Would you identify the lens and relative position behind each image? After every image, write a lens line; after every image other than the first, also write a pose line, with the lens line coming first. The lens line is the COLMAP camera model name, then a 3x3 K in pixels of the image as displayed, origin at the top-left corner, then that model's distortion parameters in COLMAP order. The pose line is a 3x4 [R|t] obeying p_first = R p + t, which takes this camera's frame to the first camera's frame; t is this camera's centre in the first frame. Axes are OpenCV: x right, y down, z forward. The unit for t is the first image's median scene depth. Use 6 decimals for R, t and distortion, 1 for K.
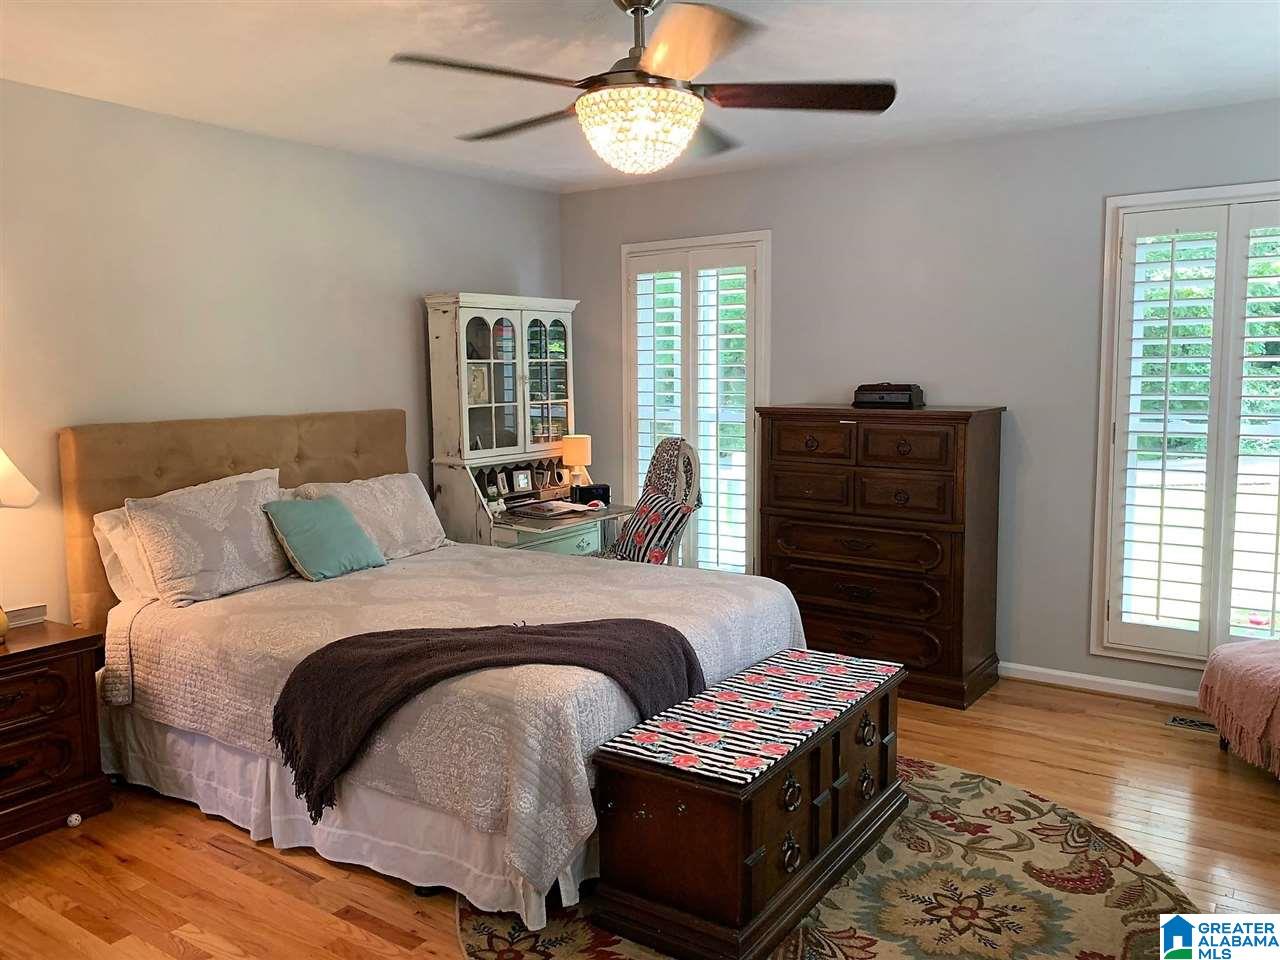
lens RADIAL K [[1009.0, 0, 638.9], [0, 1009.0, 472.9], [0, 0, 1]] dist [0.070061, 0.001580]
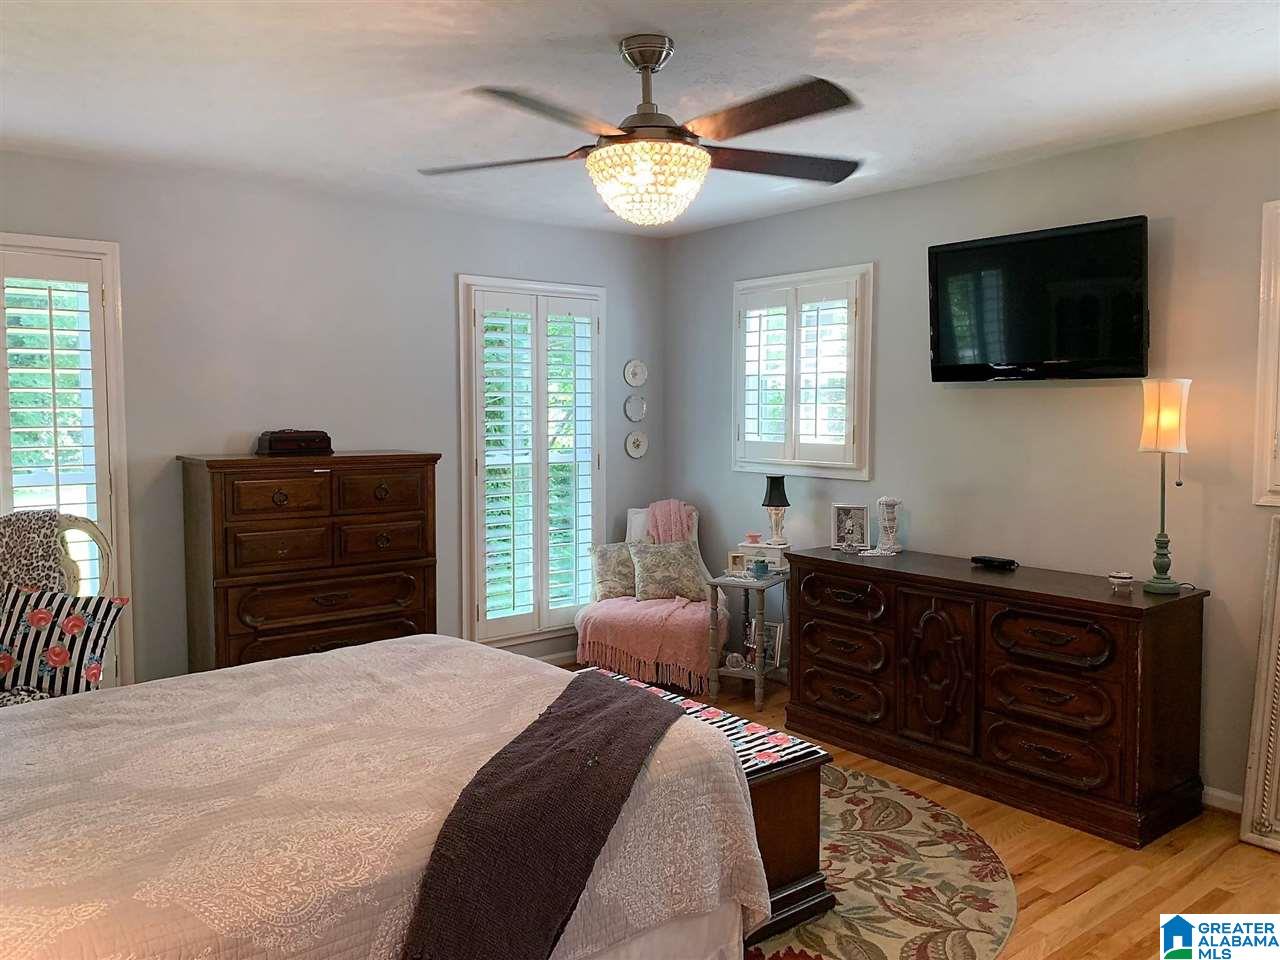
lens RADIAL K [[998.1, 0, 640.0], [0, 998.1, 480.0], [0, 0, 1]] dist [-0.007205, 0.003840]
pose [[0.288839, -0.063828, 0.955248, -0.631907], [0.104207, 0.993943, 0.034904, -0.045698], [-0.951689, 0.089462, 0.293741, 0.478931]]
